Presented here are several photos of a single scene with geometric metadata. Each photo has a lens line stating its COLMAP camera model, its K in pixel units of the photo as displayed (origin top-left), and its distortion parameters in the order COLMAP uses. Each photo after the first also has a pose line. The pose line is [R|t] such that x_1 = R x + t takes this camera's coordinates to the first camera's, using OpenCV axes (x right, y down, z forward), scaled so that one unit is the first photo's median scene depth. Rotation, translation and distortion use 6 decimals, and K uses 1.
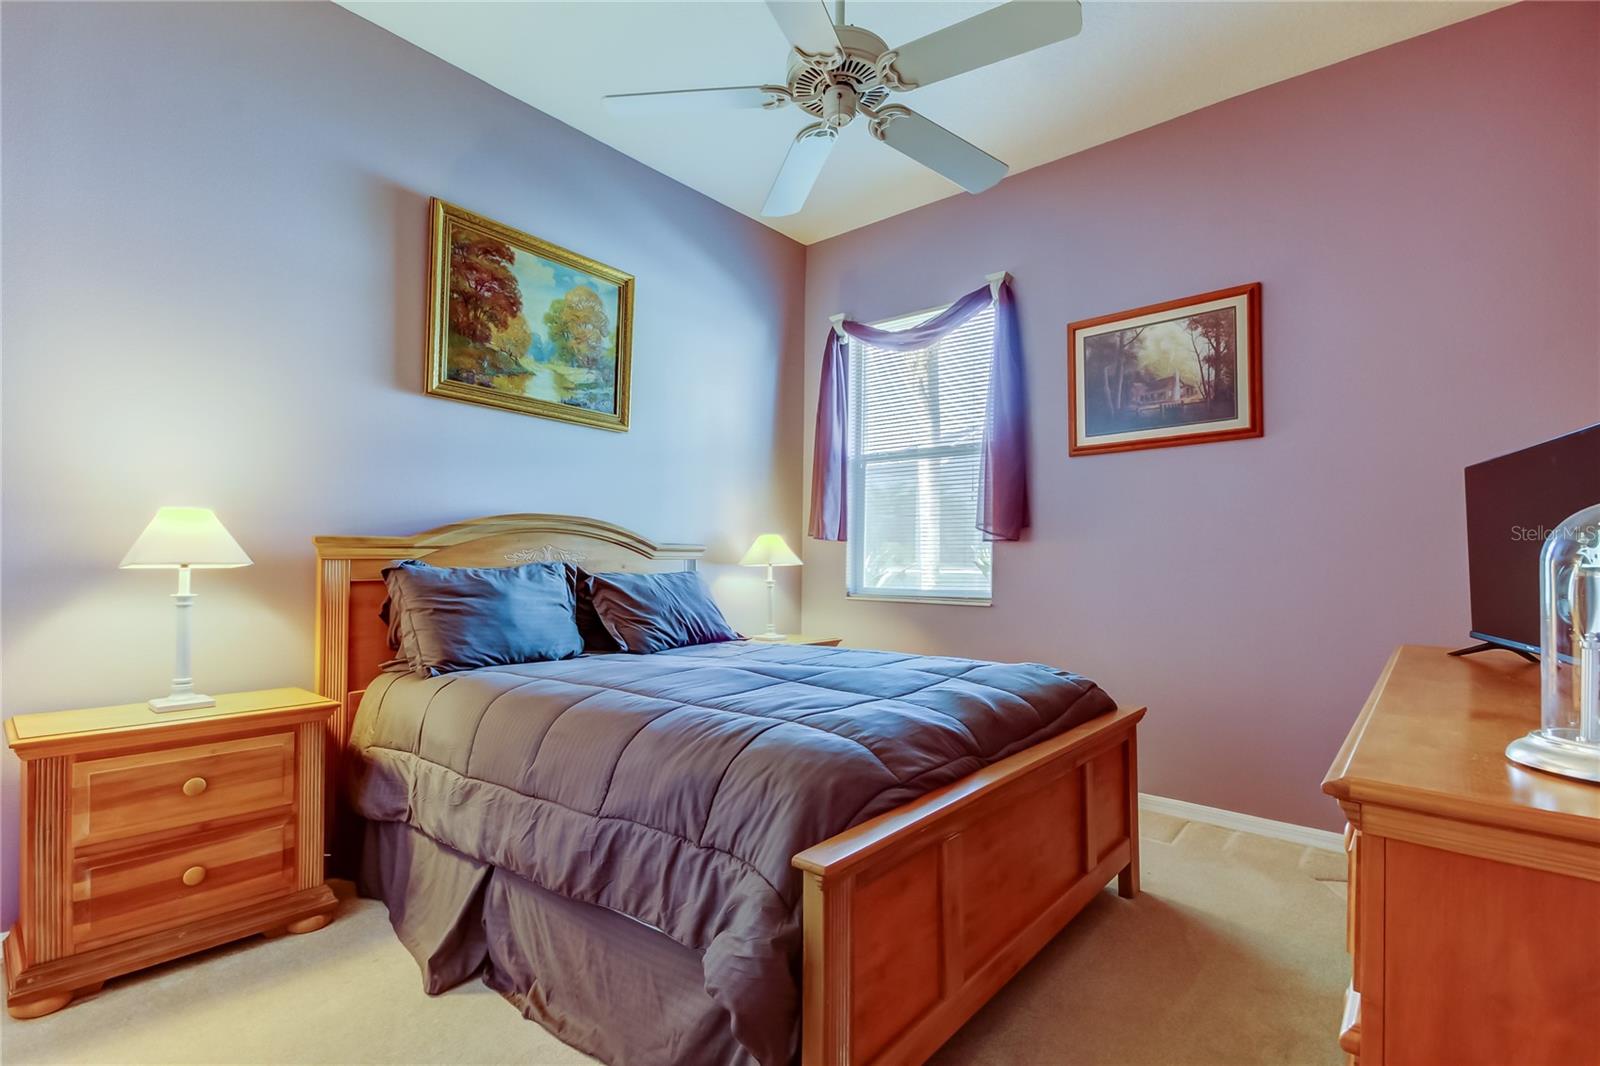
lens RADIAL K [[751.3, 0, 809.9], [0, 751.3, 564.7], [0, 0, 1]] dist [0.014418, -0.004330]
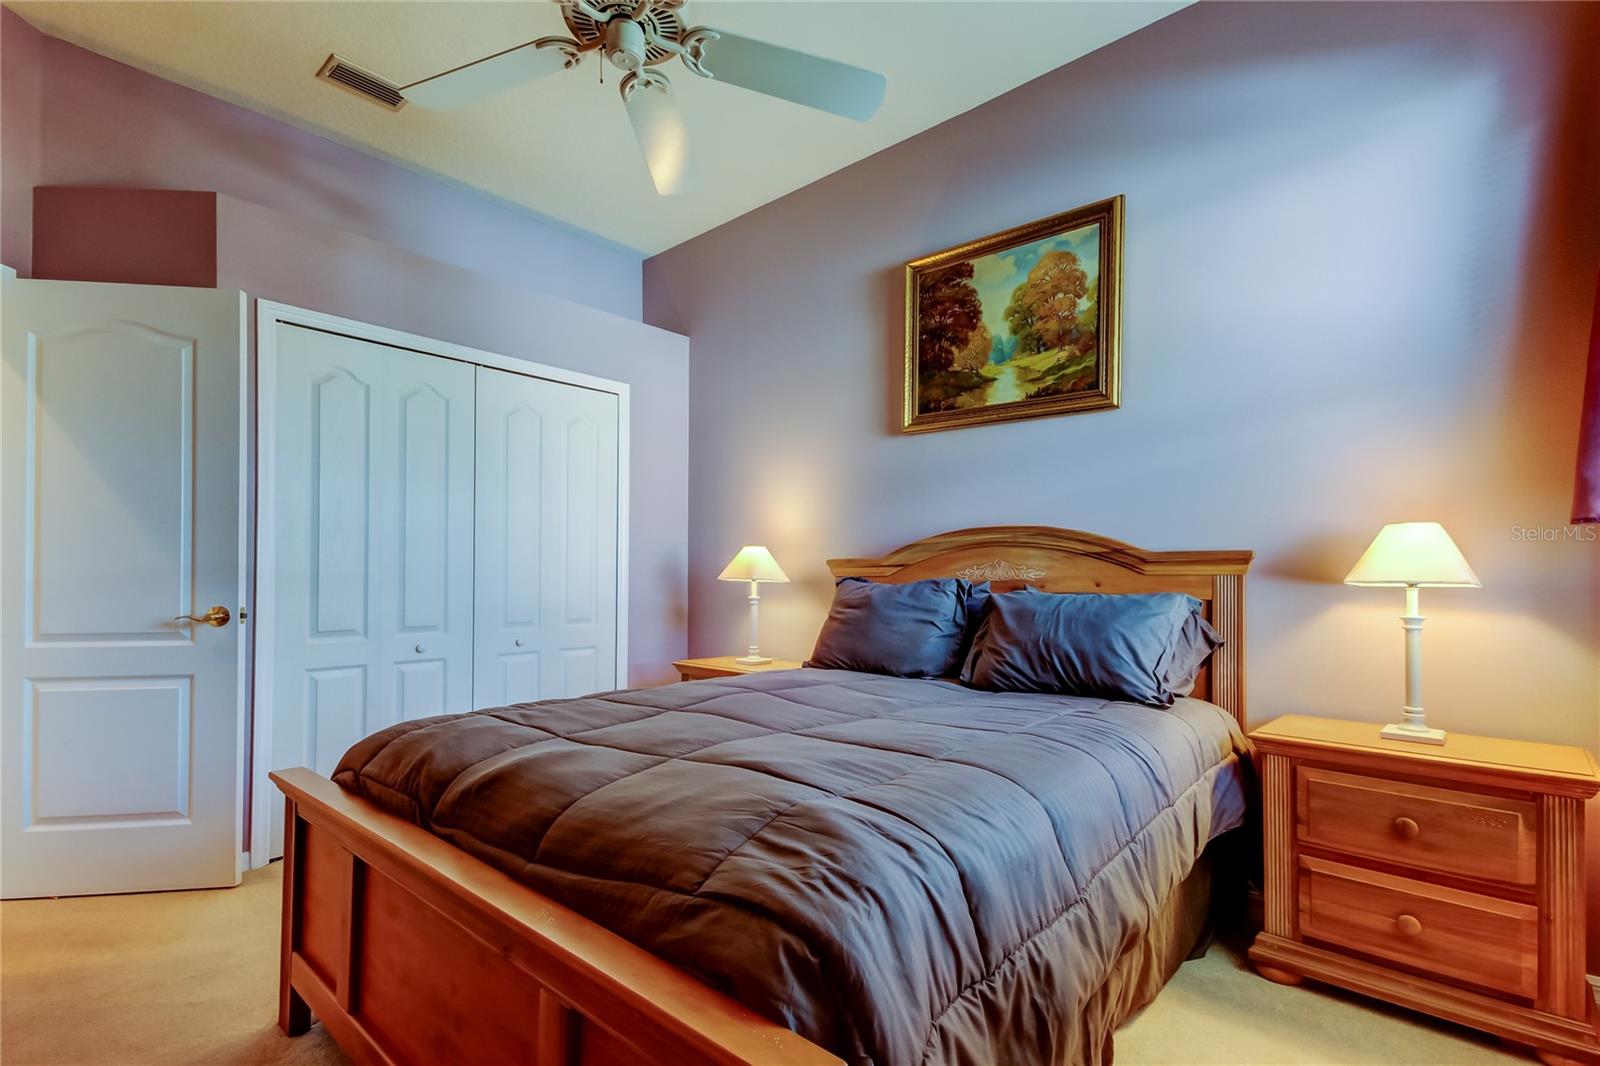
lens RADIAL K [[751.3, 0, 816.7], [0, 751.3, 570.7], [0, 0, 1]] dist [0.014418, -0.004330]
pose [[-0.021918, -0.012612, -0.999680, 0.589362], [-0.005391, 0.999907, -0.012497, -0.000416], [0.999745, 0.005116, -0.021984, 0.815463]]
